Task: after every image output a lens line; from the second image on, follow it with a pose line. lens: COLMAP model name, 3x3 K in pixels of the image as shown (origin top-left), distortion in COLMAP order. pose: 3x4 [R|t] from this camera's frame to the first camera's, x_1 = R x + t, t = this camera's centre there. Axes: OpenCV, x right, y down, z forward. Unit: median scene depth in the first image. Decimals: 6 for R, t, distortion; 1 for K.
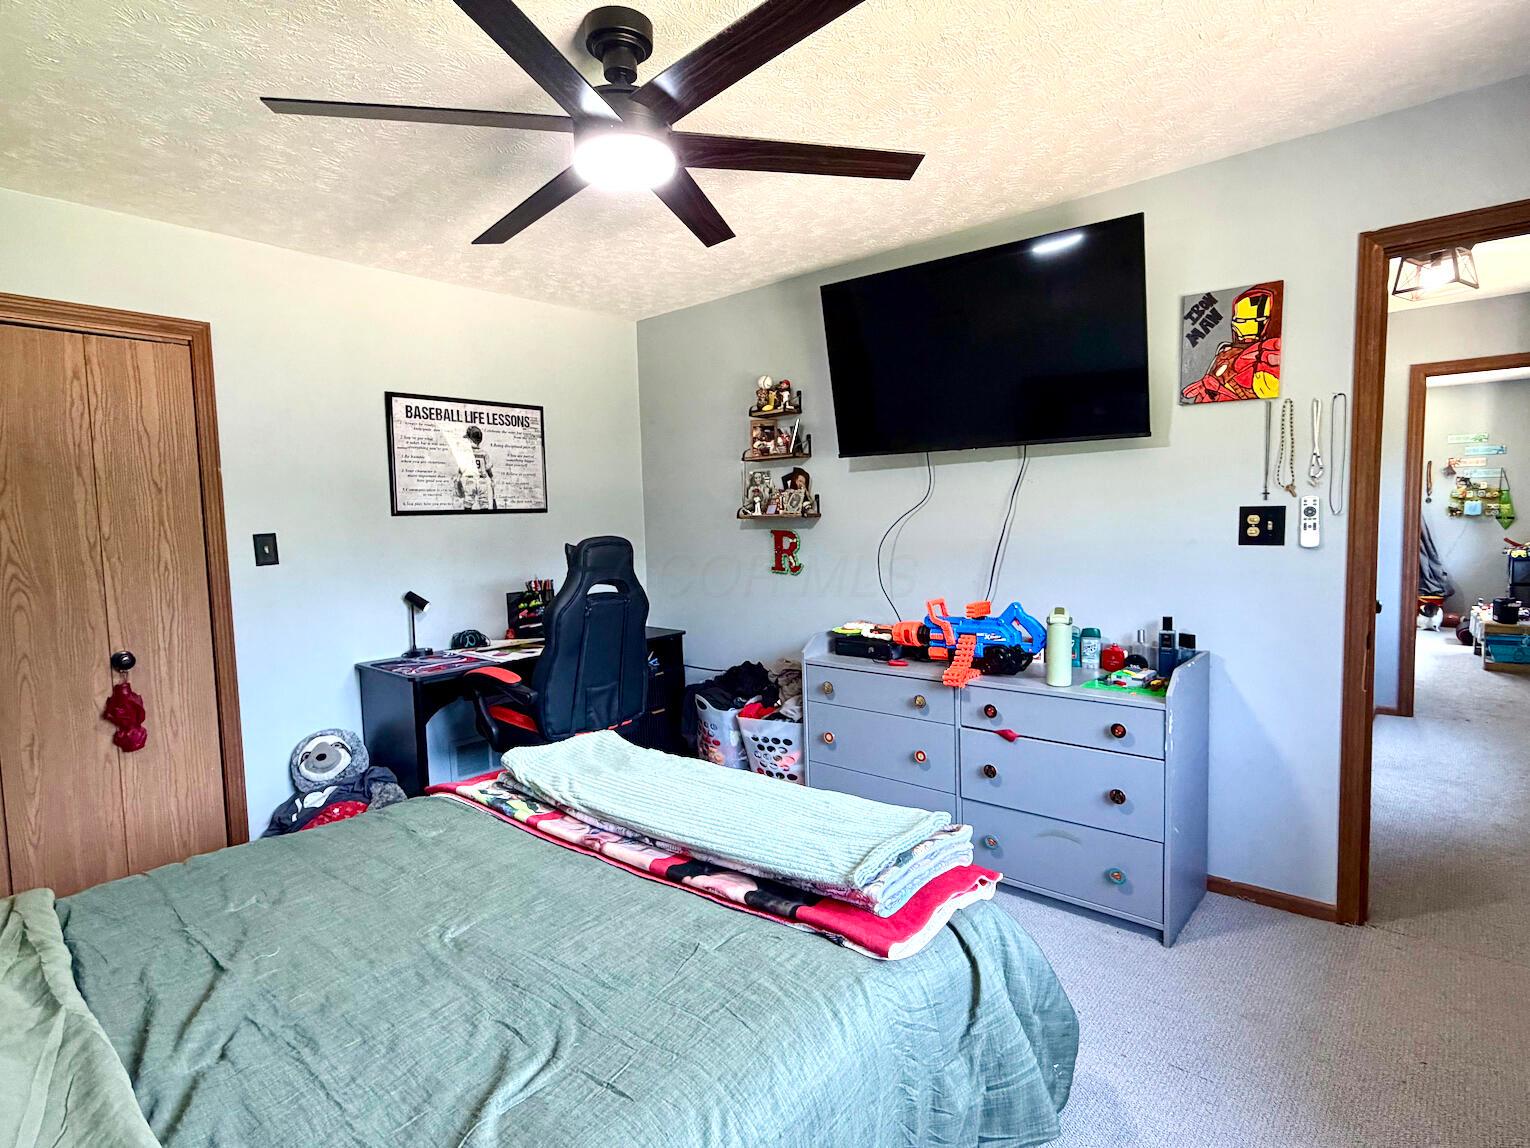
lens RADIAL K [[819.2, 0, 765.1], [0, 819.2, 572.6], [0, 0, 1]] dist [0.001707, -0.000383]
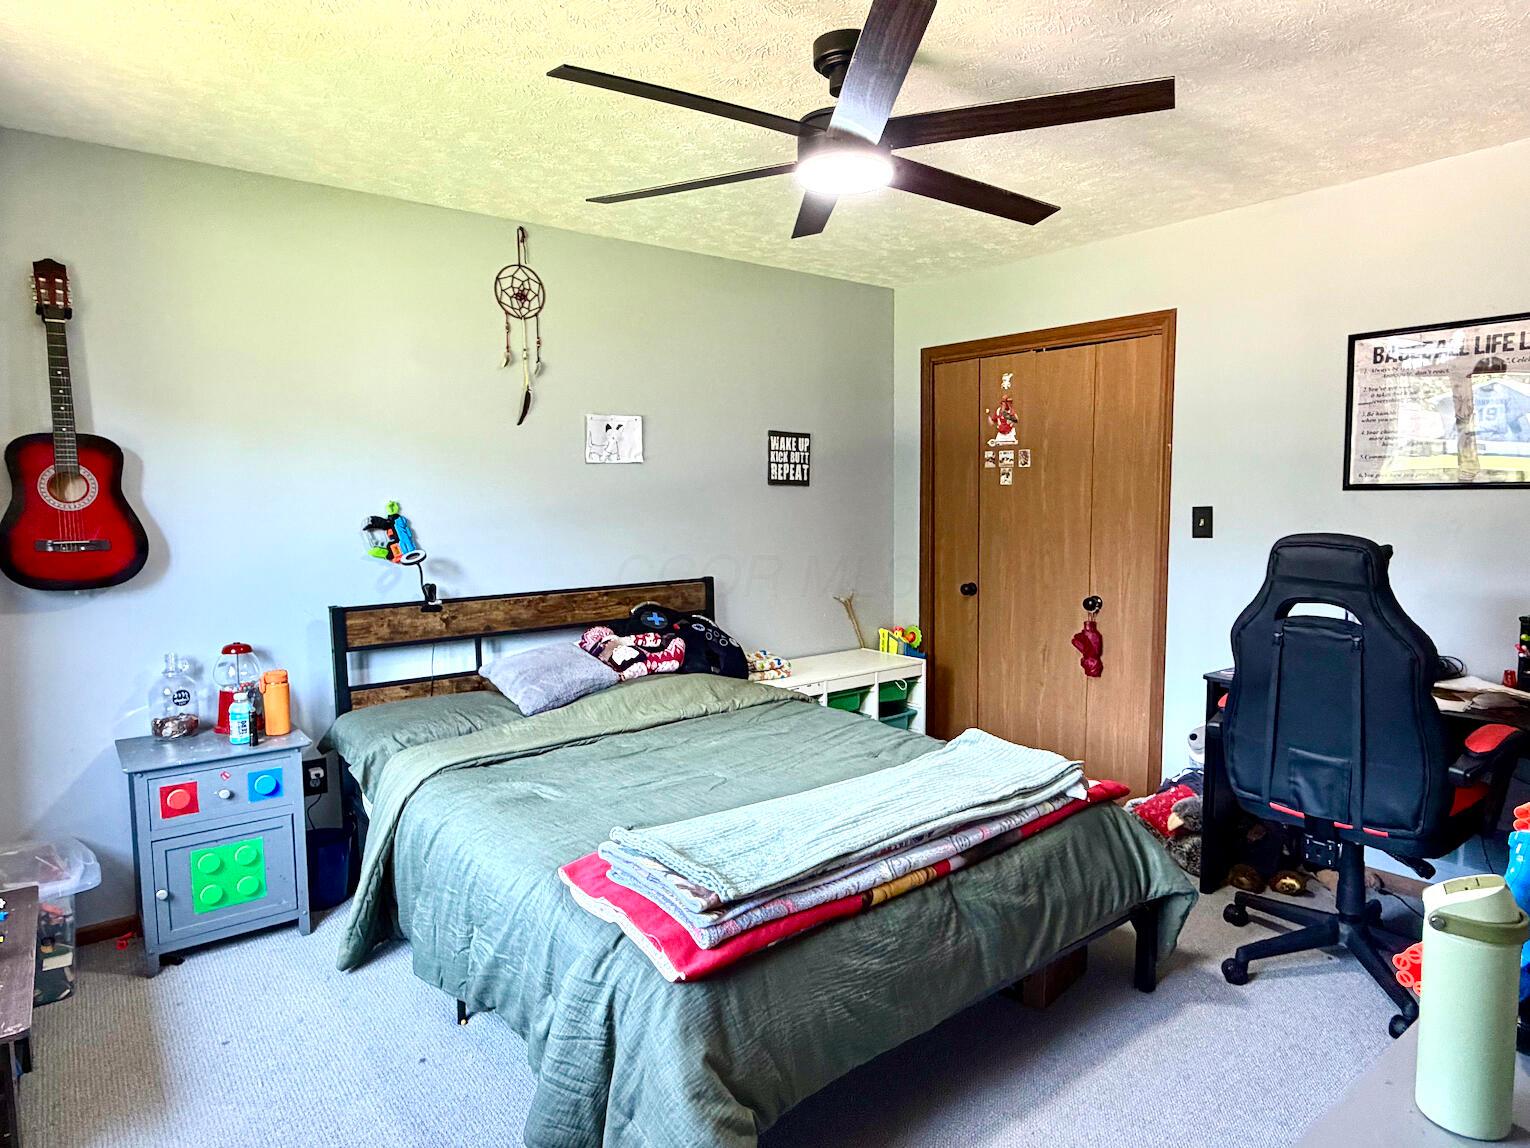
lens RADIAL K [[924.6, 0, 764.5], [0, 924.6, 574.9], [0, 0, 1]] dist [-0.000638, -0.000150]
pose [[-0.196351, 0.111963, -0.974120, 0.612188], [-0.062844, 0.989980, 0.126453, -0.074042], [0.978518, 0.086047, -0.187347, 0.692585]]
